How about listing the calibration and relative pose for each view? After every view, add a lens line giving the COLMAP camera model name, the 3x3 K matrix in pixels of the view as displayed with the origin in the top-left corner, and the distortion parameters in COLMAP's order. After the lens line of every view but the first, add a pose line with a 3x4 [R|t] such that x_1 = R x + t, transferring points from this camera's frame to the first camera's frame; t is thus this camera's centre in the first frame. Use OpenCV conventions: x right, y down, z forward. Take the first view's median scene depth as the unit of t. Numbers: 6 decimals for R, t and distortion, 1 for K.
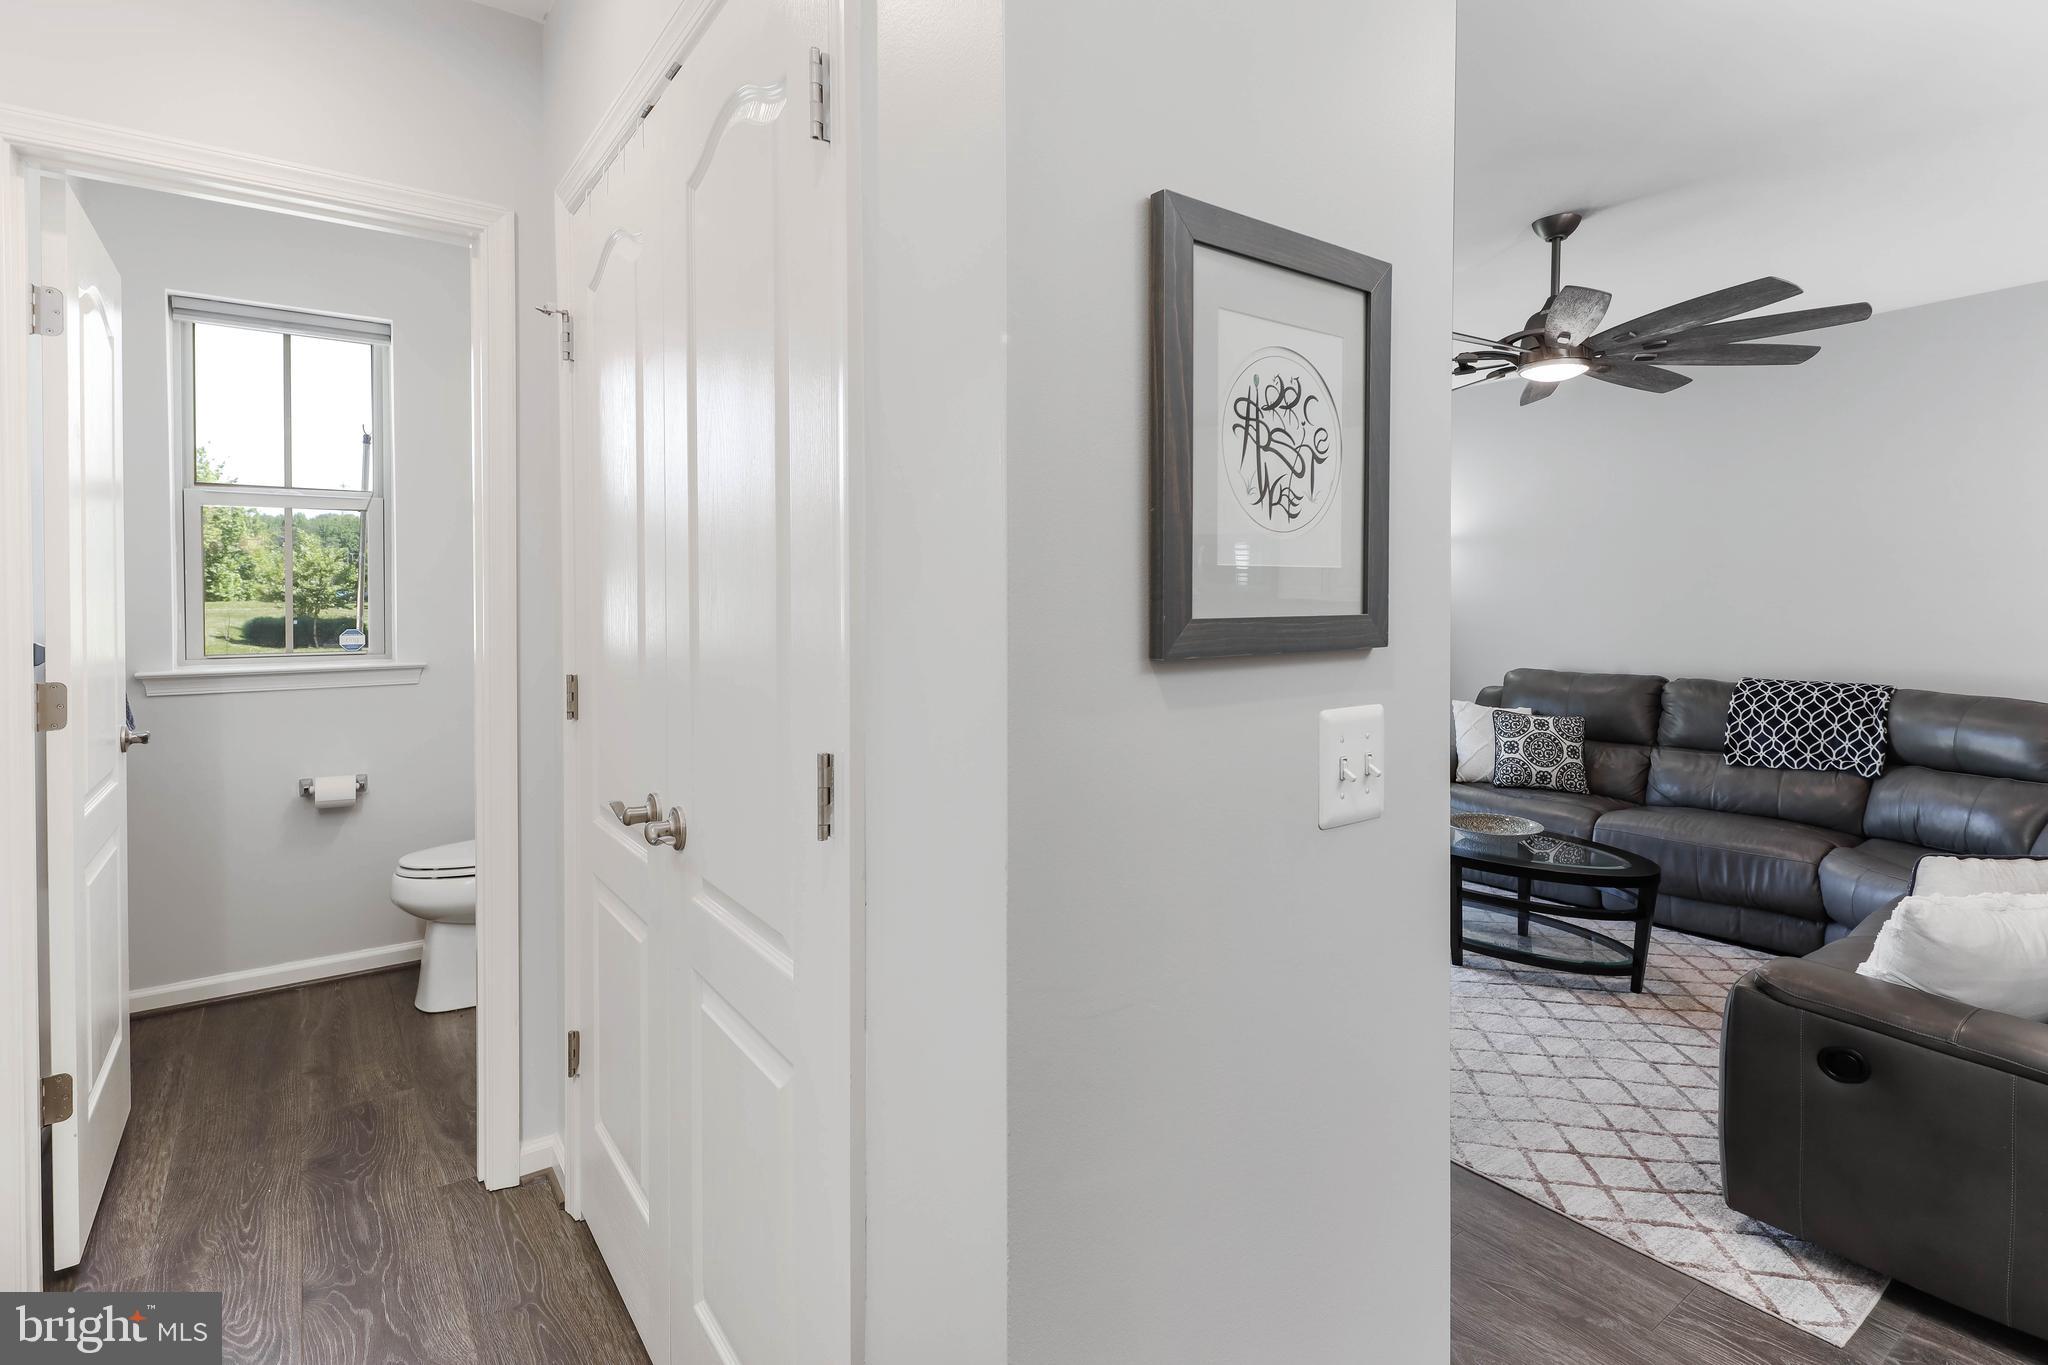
lens RADIAL K [[986.3, 0, 1026.3], [0, 986.3, 606.5], [0, 0, 1]] dist [-0.001440, -0.000371]
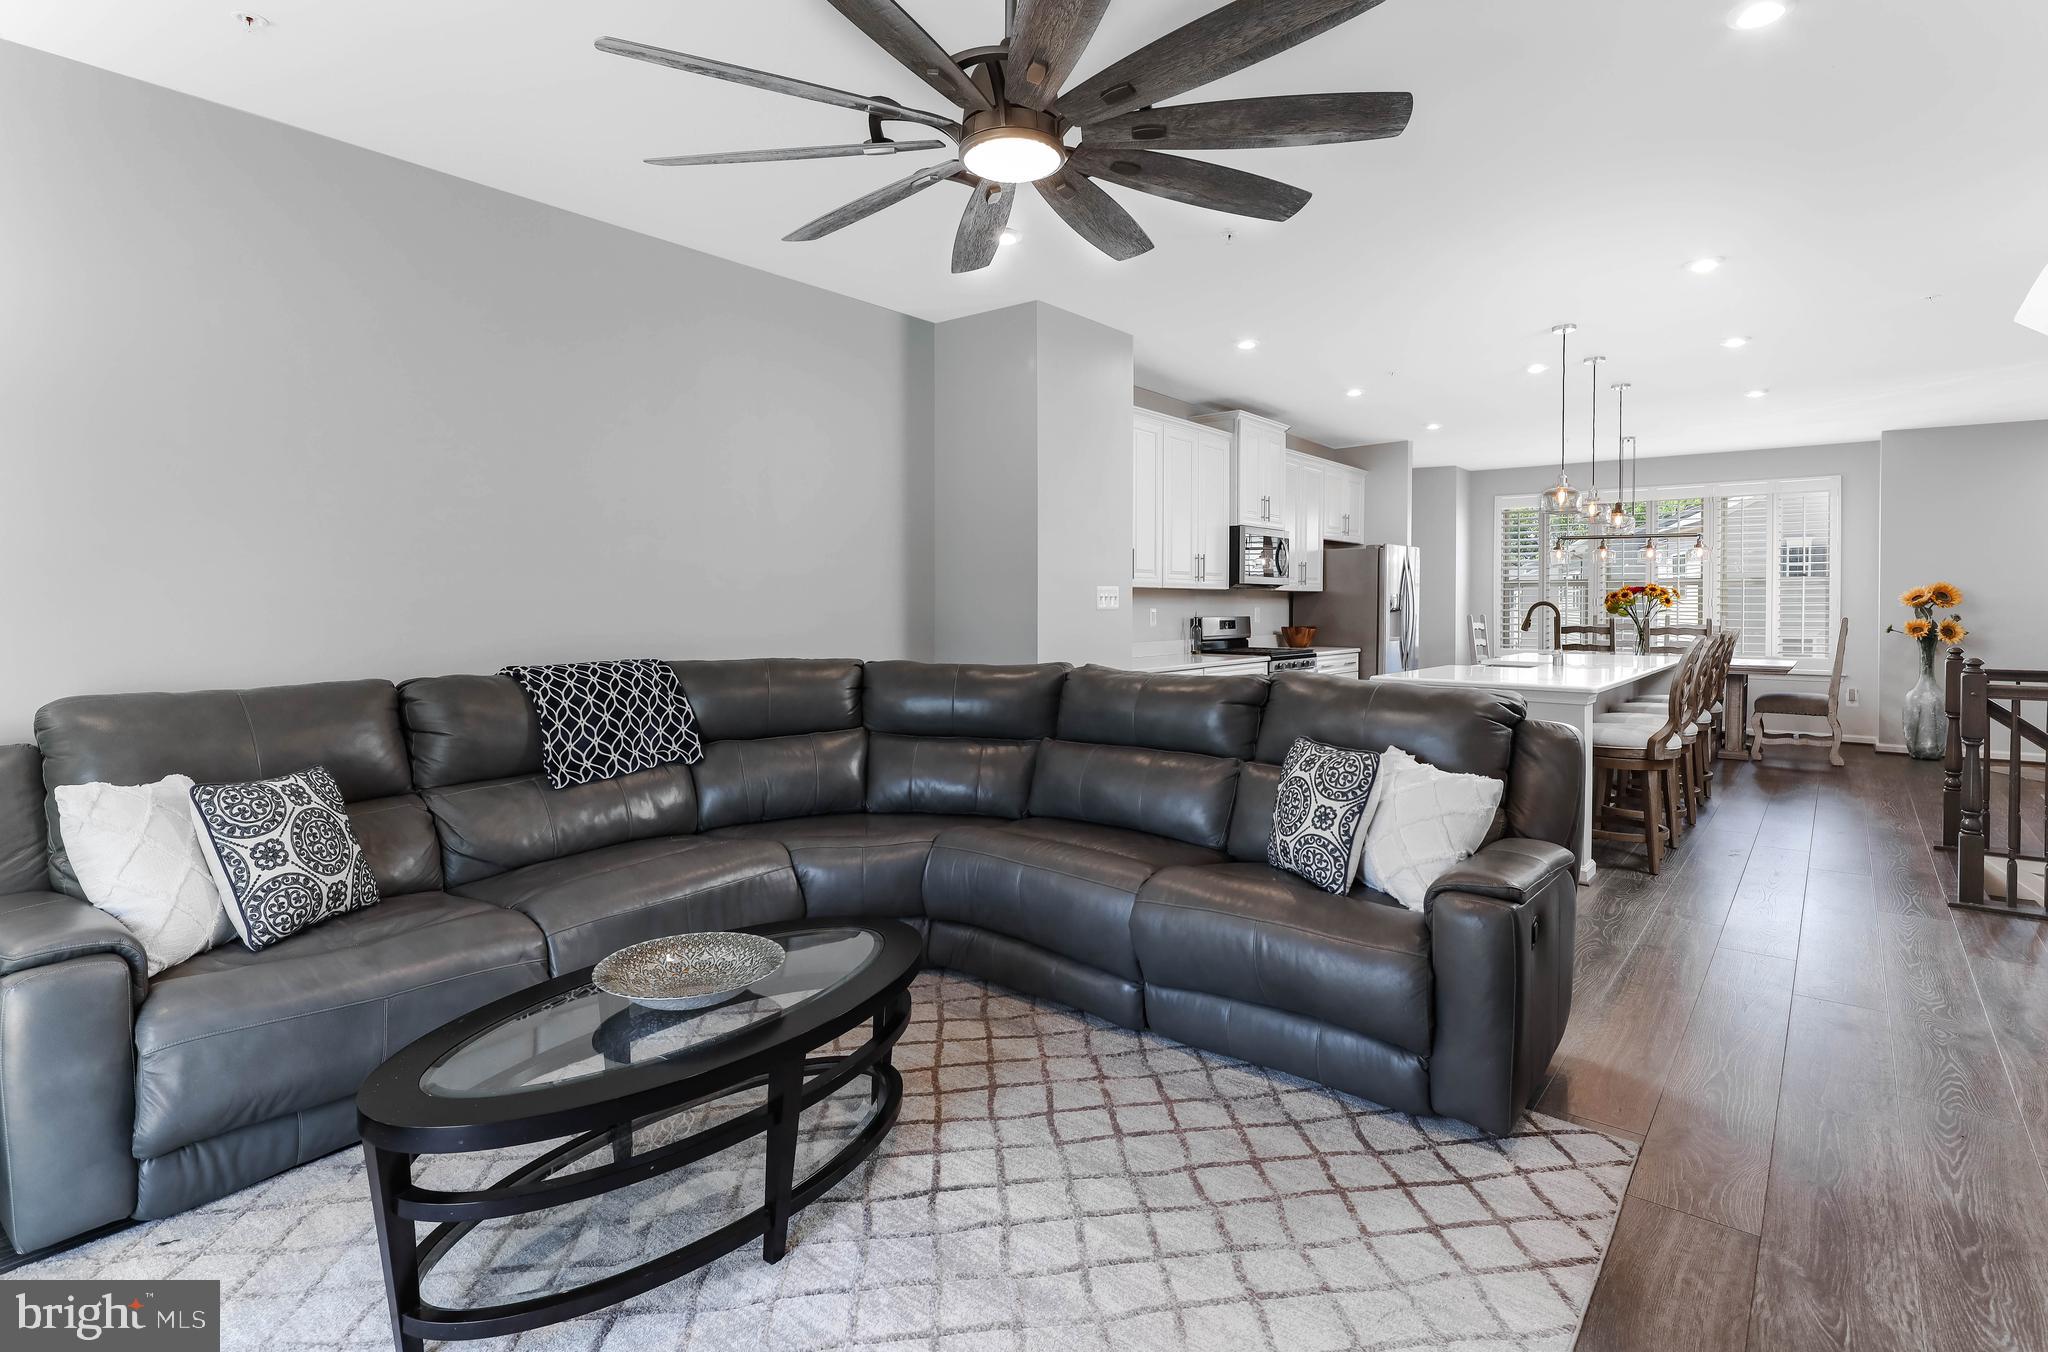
lens RADIAL K [[1007.8, 0, 1024.5], [0, 1007.8, 605.0], [0, 0, 1]] dist [0.000489, 0.000015]
pose [[-0.256758, -0.000341, 0.966476, -0.094758], [0.019476, 0.999795, 0.005527, 0.043186], [-0.966280, 0.020243, -0.256698, 1.169196]]
